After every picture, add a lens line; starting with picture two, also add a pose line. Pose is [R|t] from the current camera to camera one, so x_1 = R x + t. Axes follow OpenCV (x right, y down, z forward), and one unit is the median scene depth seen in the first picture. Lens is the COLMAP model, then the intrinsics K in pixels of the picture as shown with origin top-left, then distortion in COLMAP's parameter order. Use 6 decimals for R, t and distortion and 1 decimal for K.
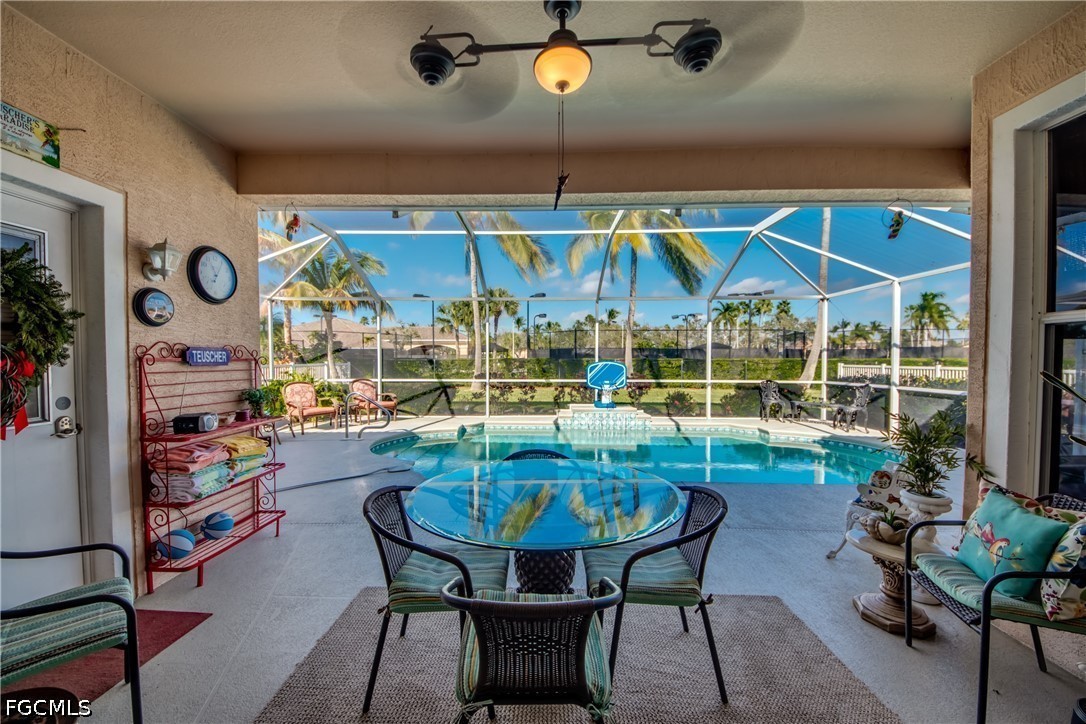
lens RADIAL K [[412.1, 0, 539.2], [0, 412.1, 366.8], [0, 0, 1]] dist [-0.001001, -0.000059]
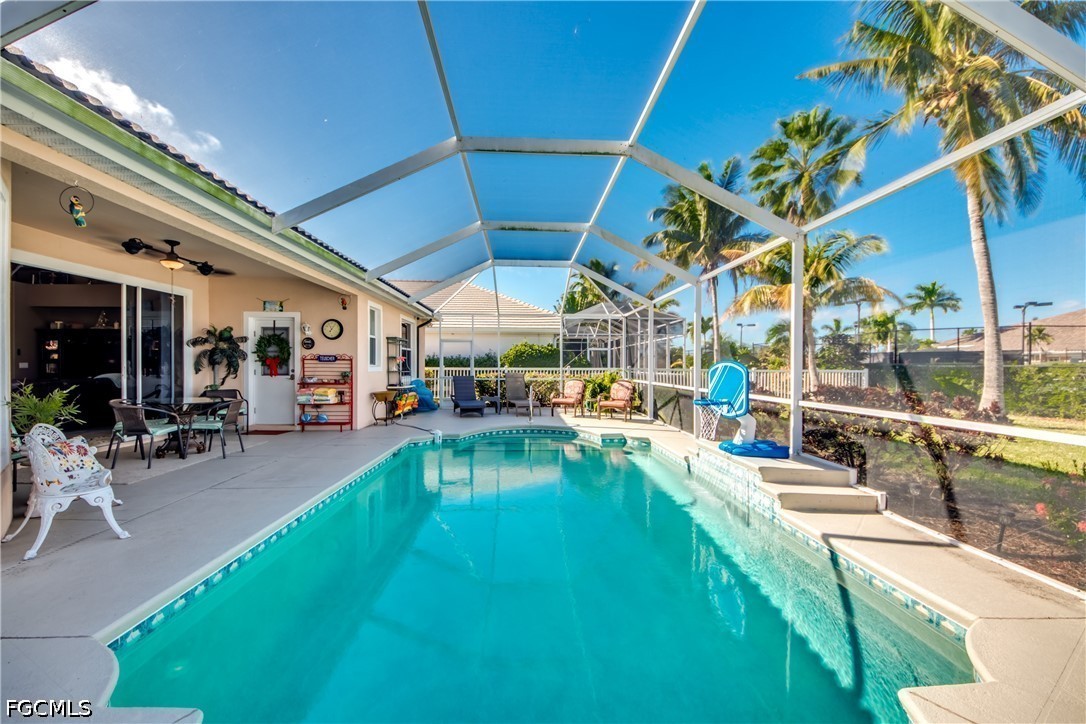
lens RADIAL K [[422.1, 0, 540.9], [0, 422.1, 364.2], [0, 0, 1]] dist [0.000389, 0.000065]
pose [[0.069651, -0.002623, -0.997568, 0.641376], [-0.025396, 0.999668, -0.004402, -0.003256], [0.997248, 0.025641, 0.069561, 0.667784]]
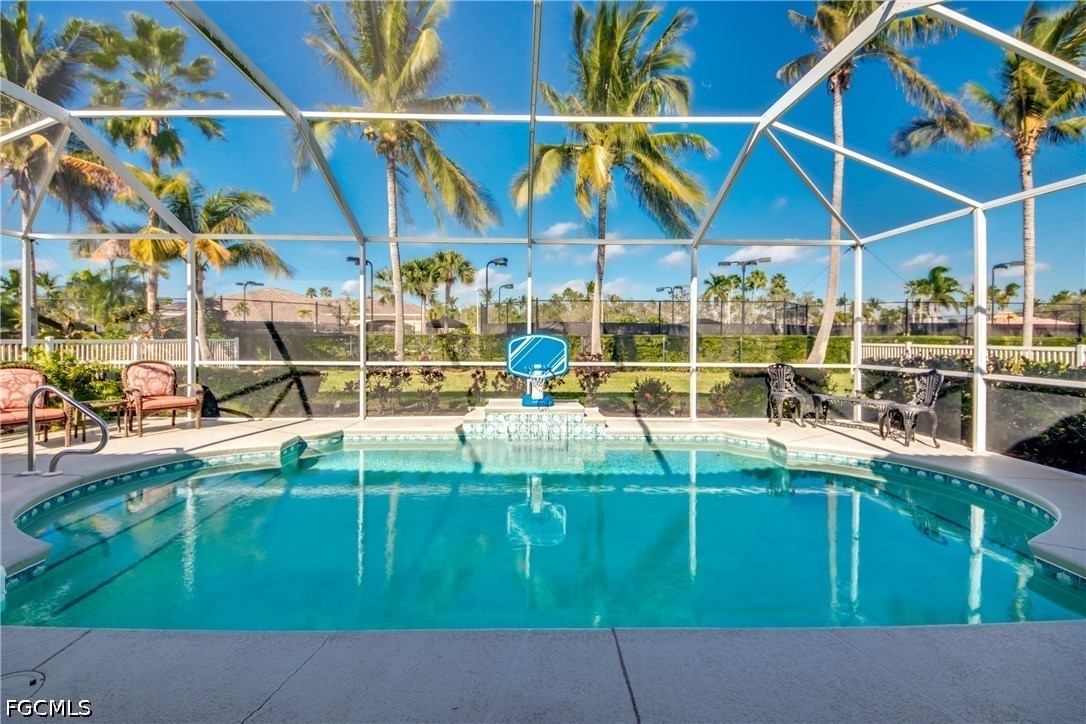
lens RADIAL K [[453.8, 0, 538.3], [0, 453.8, 337.7], [0, 0, 1]] dist [0.001348, -0.000010]
pose [[0.998694, 0.003264, 0.050981, 0.119341], [-0.002328, 0.999828, -0.018404, 0.004930], [-0.051033, 0.018261, 0.998530, 0.268645]]
